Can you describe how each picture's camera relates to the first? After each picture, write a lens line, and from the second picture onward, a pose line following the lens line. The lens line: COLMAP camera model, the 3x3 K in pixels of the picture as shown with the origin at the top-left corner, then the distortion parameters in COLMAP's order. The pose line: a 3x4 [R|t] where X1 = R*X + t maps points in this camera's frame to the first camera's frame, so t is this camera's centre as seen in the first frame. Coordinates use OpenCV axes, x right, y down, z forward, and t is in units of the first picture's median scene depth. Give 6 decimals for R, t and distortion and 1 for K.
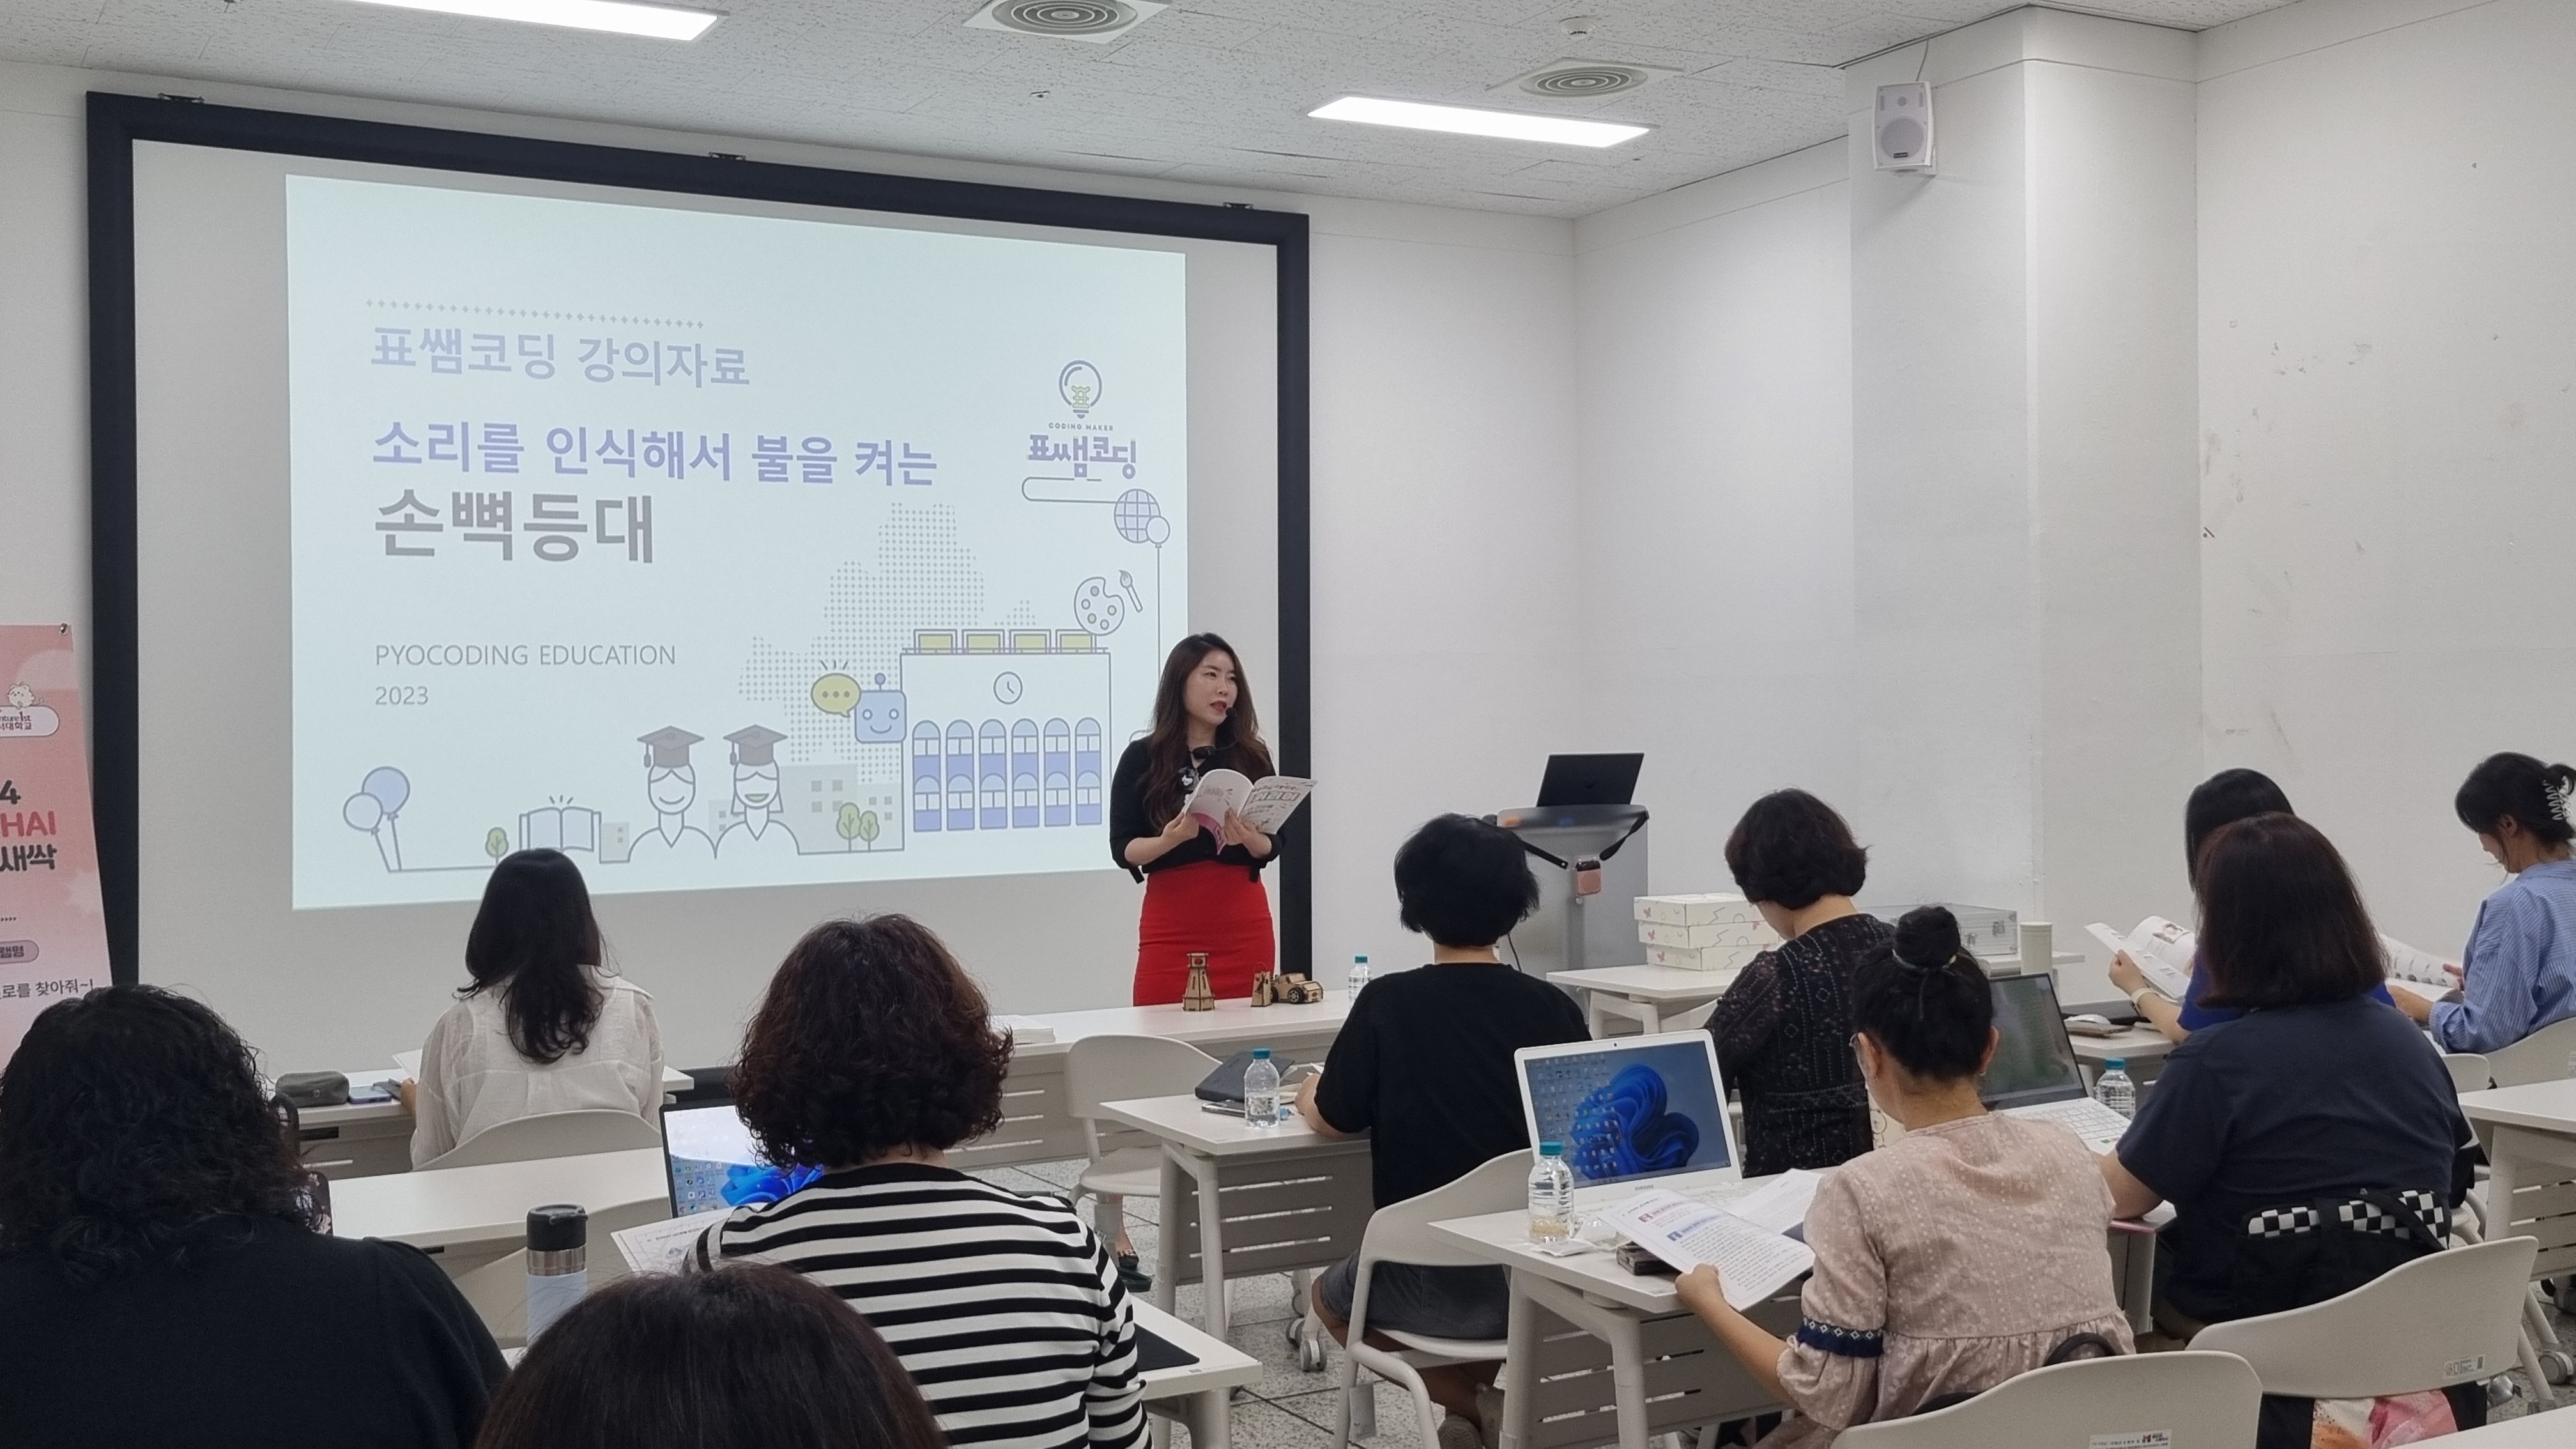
lens RADIAL K [[2548.2, 0, 1339.6], [0, 2548.2, 723.7], [0, 0, 1]] dist [0.017561, 0.074392]
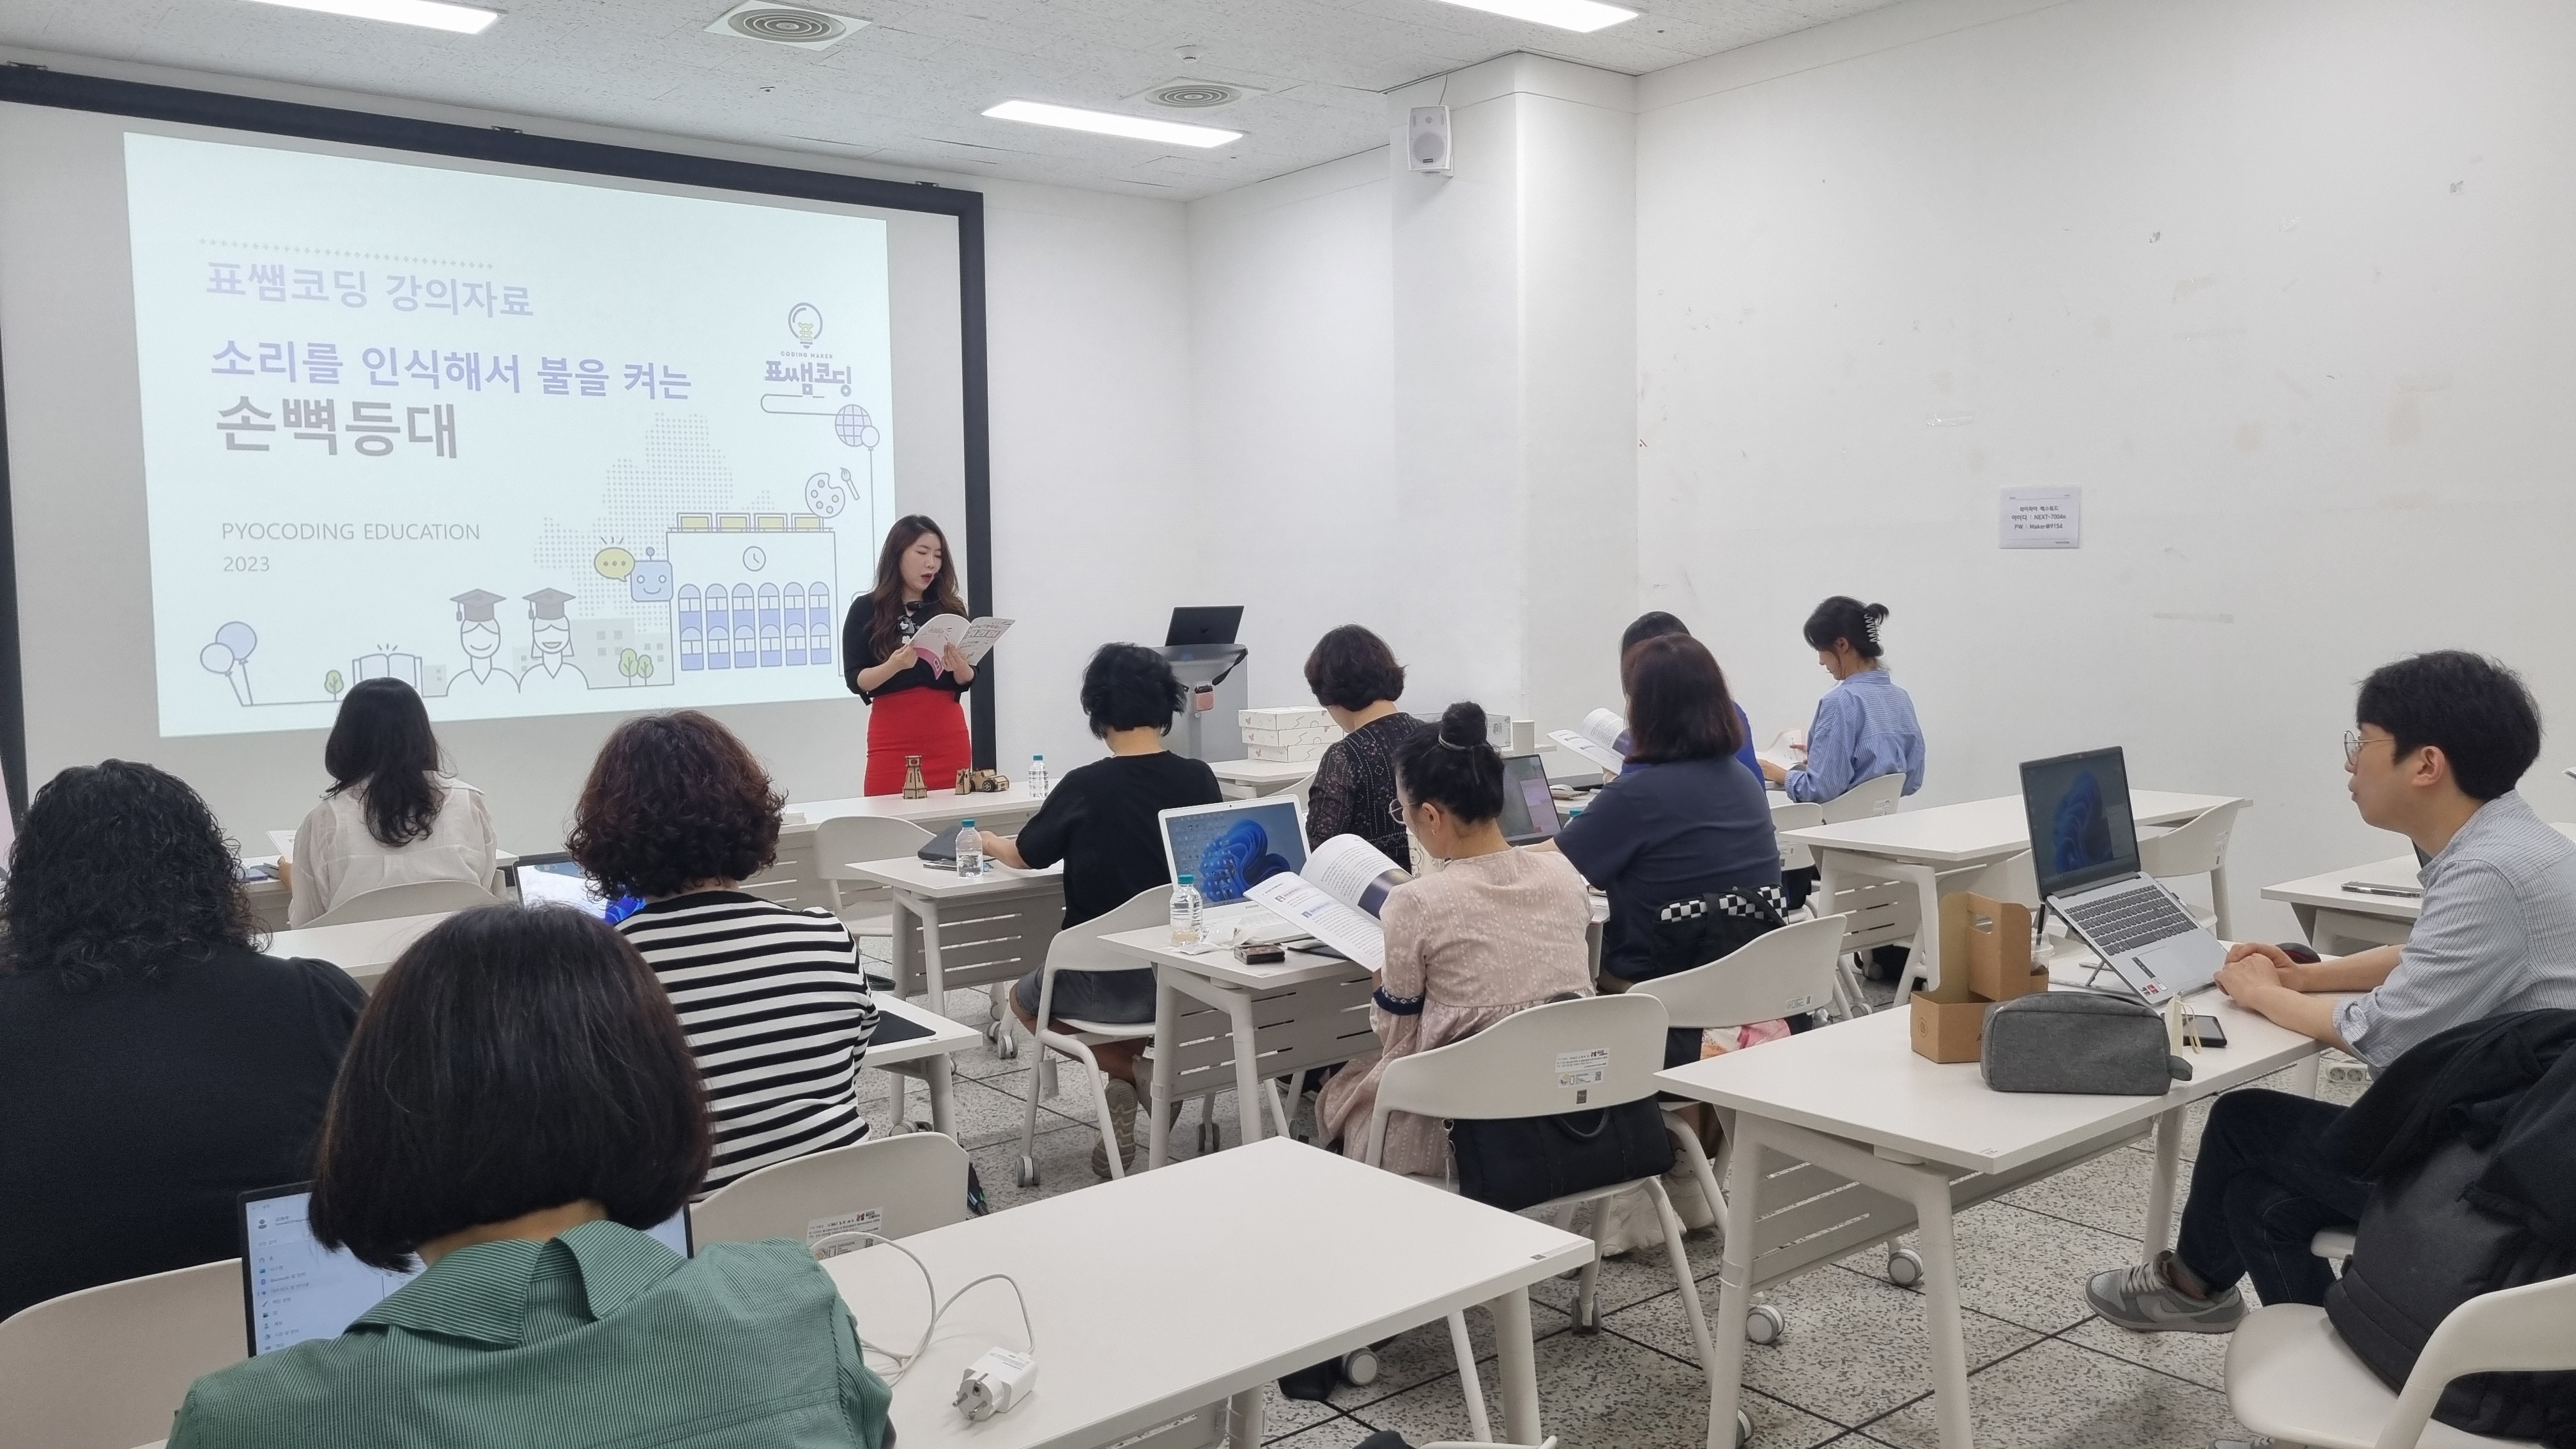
lens RADIAL K [[1921.2, 0, 1323.2], [0, 1921.2, 729.5], [0, 0, 1]] dist [0.053060, -0.034005]
pose [[0.986837, -0.017450, 0.160777, -0.004680], [0.005876, 0.997374, 0.072186, 0.003893], [-0.161614, -0.070291, 0.984347, -0.018907]]
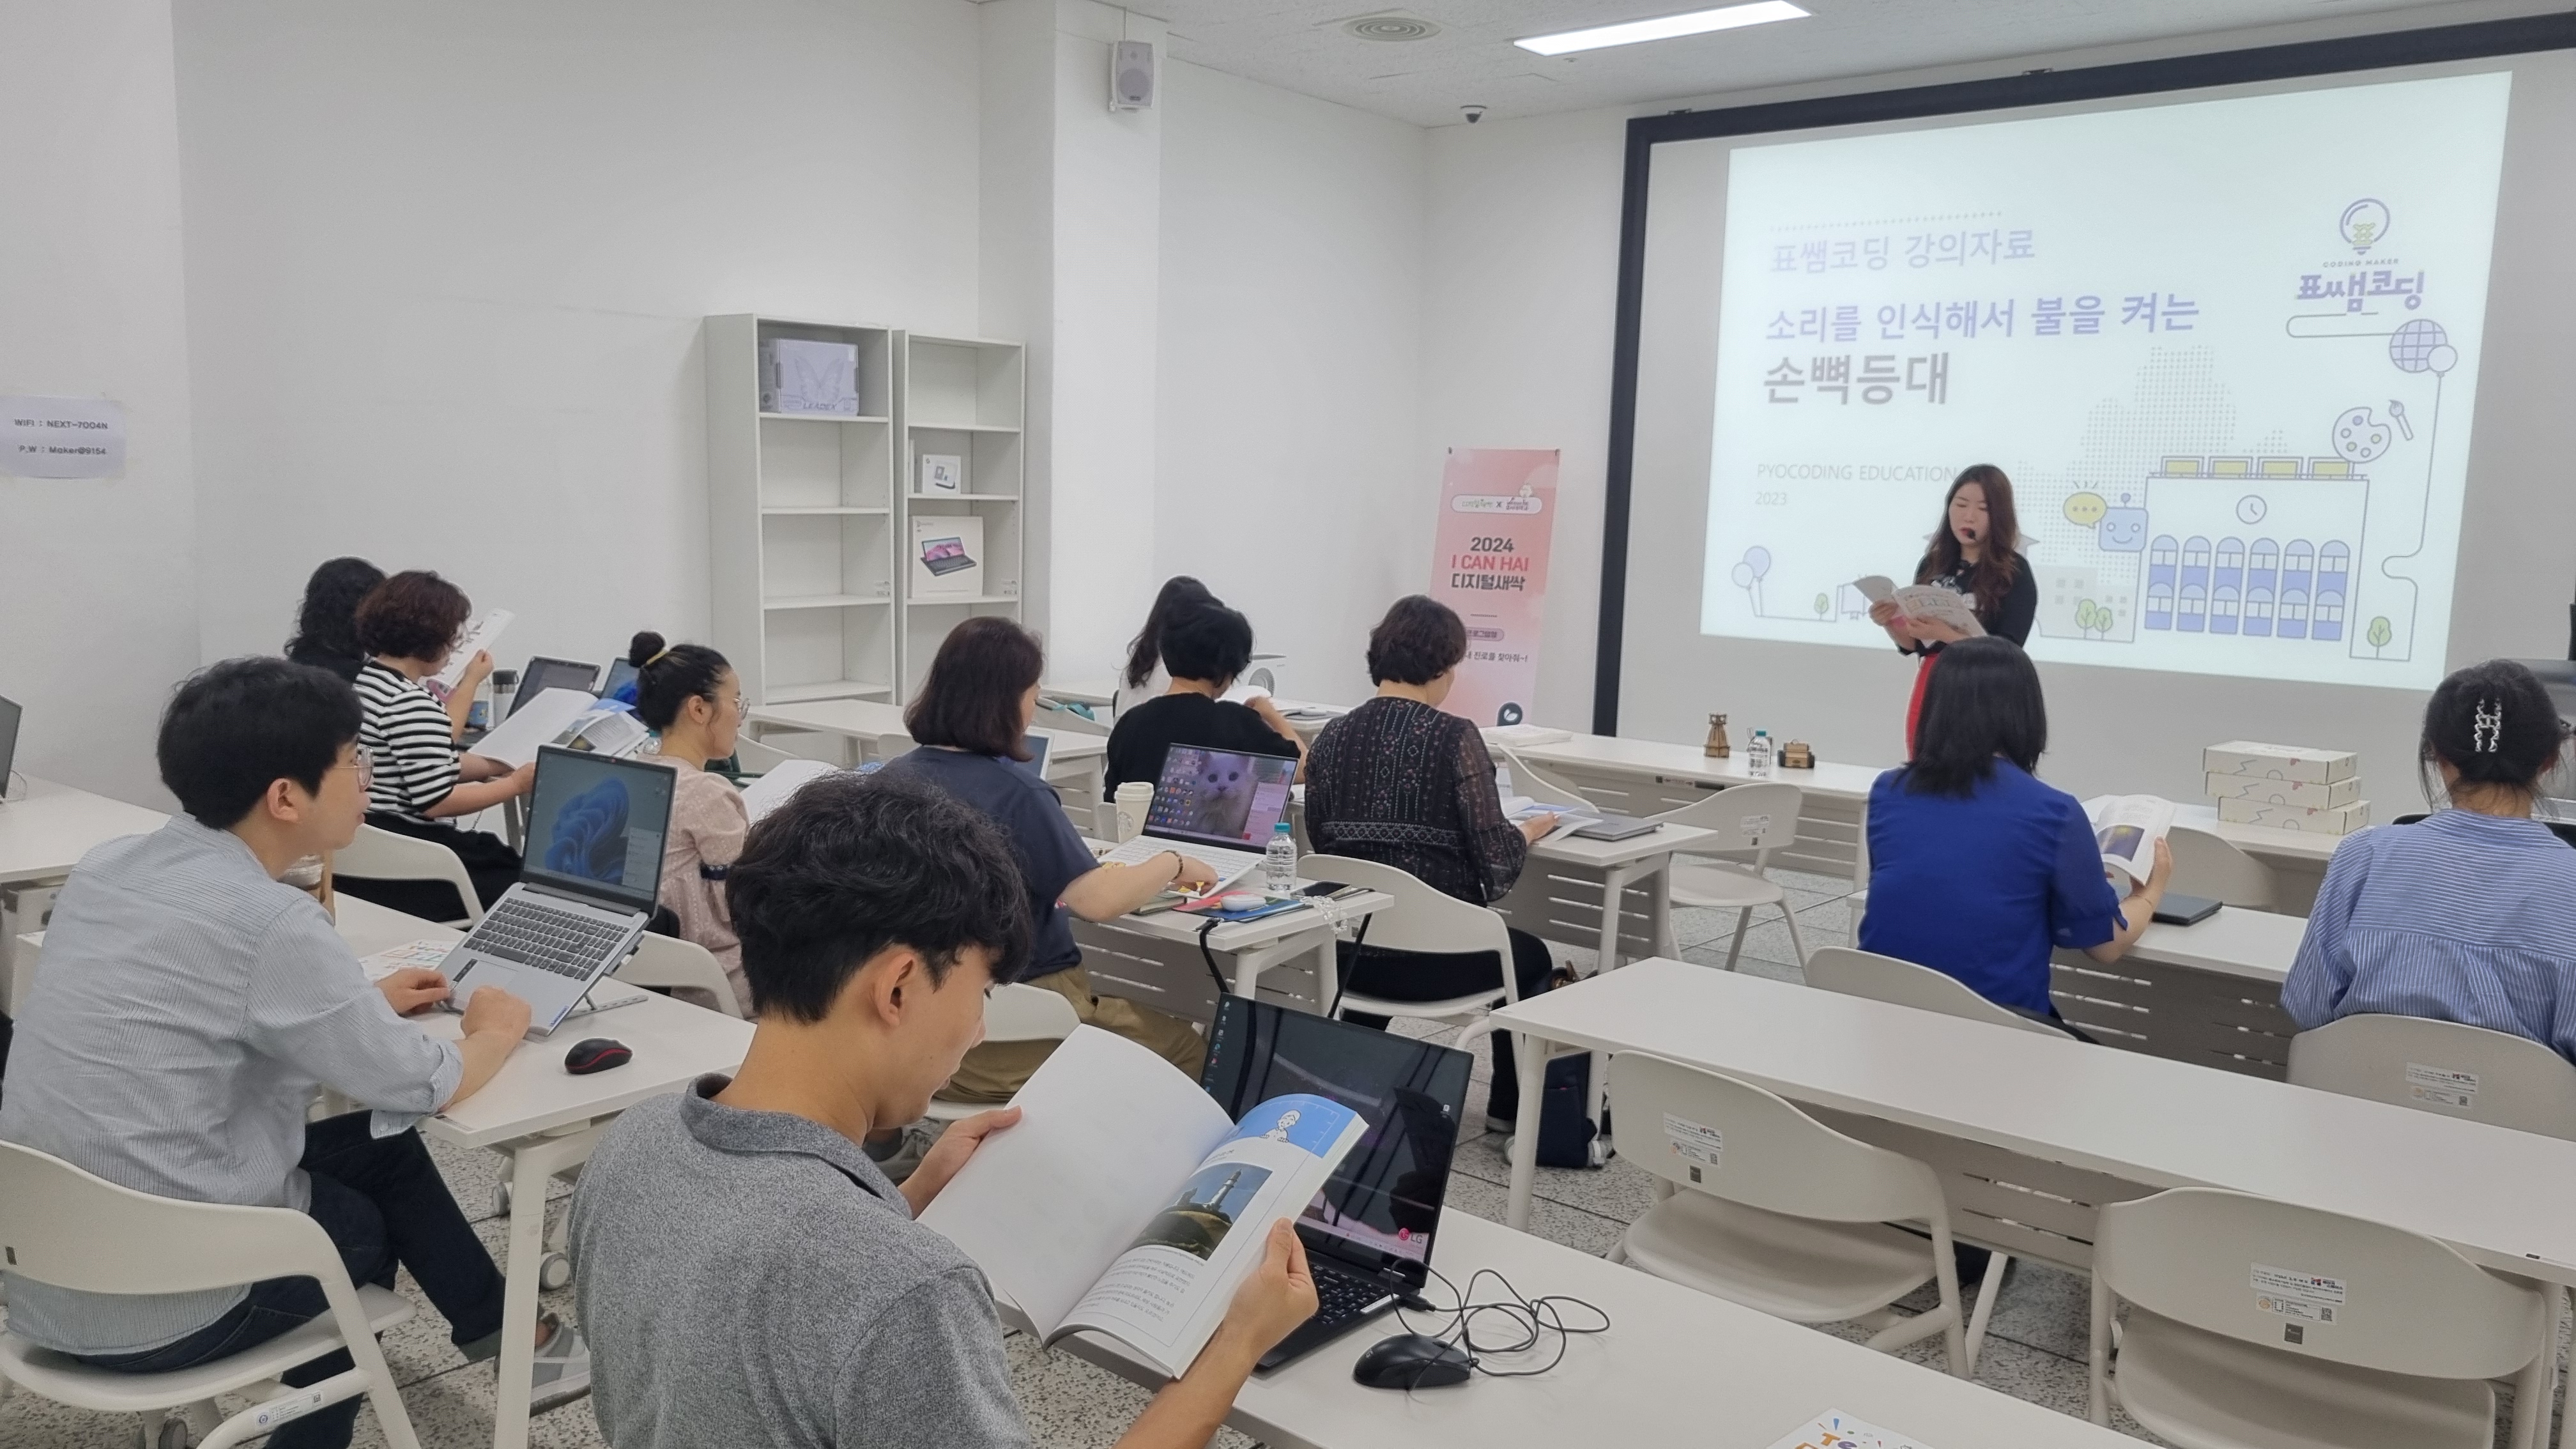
lens RADIAL K [[1934.2, 0, 1288.0], [0, 1934.2, 724.5], [0, 0, 1]] dist [0.031802, -0.009577]
pose [[0.341243, 0.139996, -0.929492, 0.600534], [-0.039534, 0.990109, 0.134611, -0.021425], [0.939144, -0.009188, 0.343402, 0.348528]]
